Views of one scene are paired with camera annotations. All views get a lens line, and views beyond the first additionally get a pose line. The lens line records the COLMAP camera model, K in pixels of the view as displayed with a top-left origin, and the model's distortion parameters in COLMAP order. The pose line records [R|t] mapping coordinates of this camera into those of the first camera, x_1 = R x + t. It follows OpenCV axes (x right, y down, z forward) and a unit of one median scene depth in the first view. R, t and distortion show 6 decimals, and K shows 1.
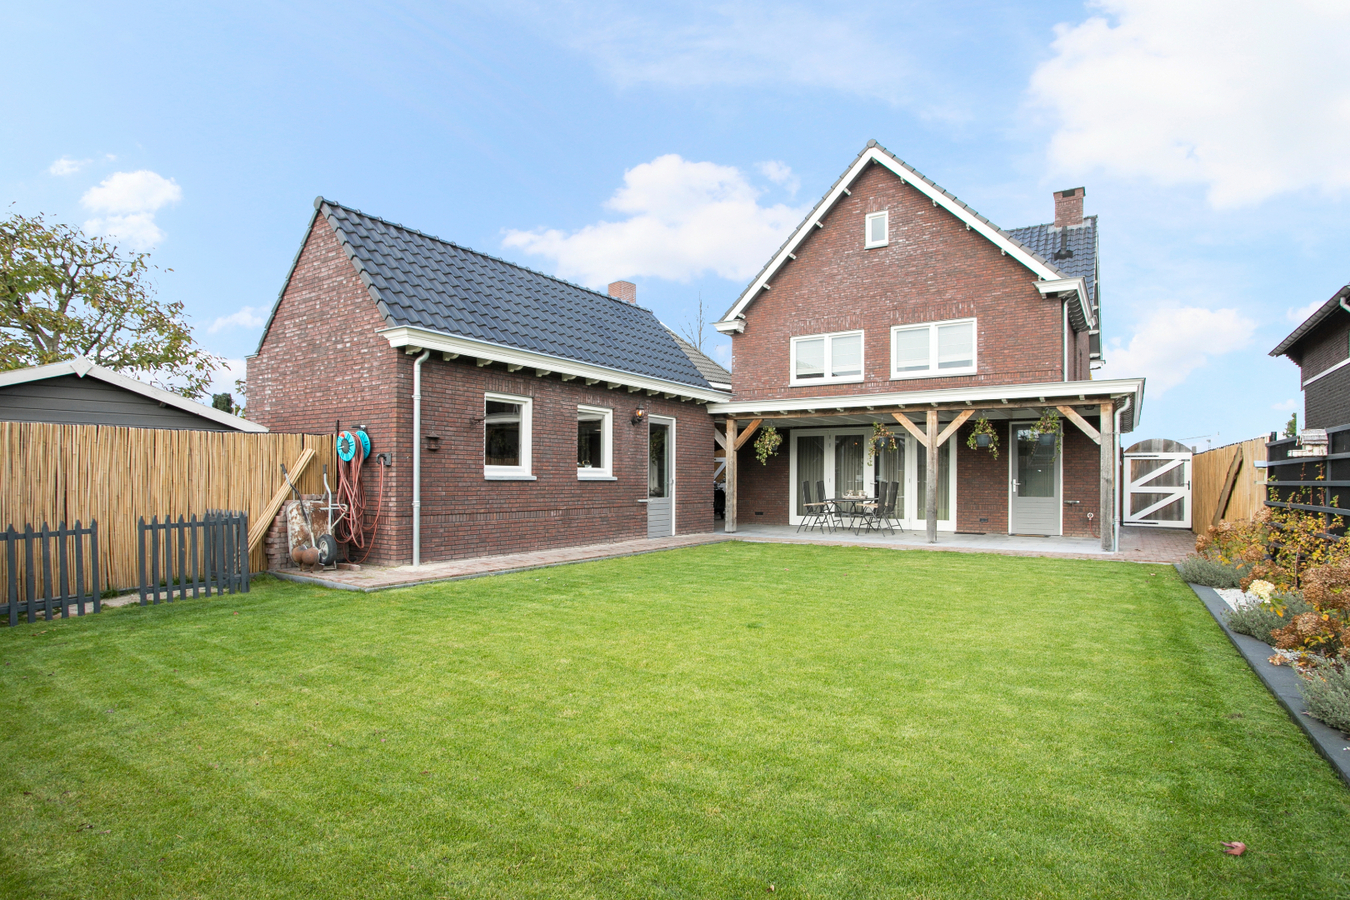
lens RADIAL K [[676.5, 0, 678.5], [0, 676.5, 464.0], [0, 0, 1]] dist [-0.083371, 0.032735]
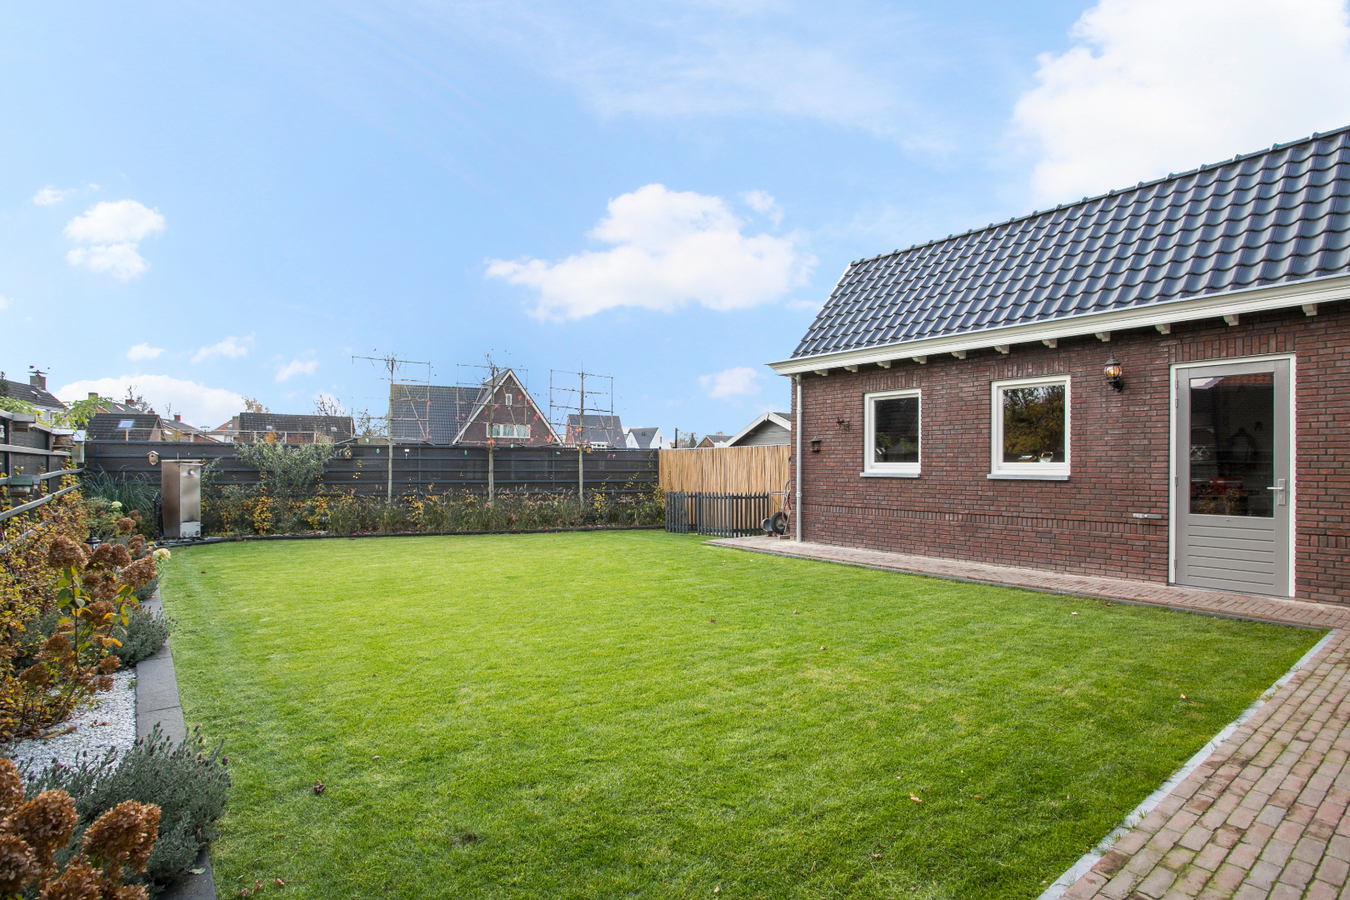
lens RADIAL K [[676.5, 0, 678.5], [0, 676.5, 464.0], [0, 0, 1]] dist [-0.083371, 0.032735]
pose [[-0.294278, -0.006955, -0.955694, 0.529895], [0.017726, 0.999762, -0.012735, 0.007757], [0.955555, -0.020689, -0.294085, 0.673417]]
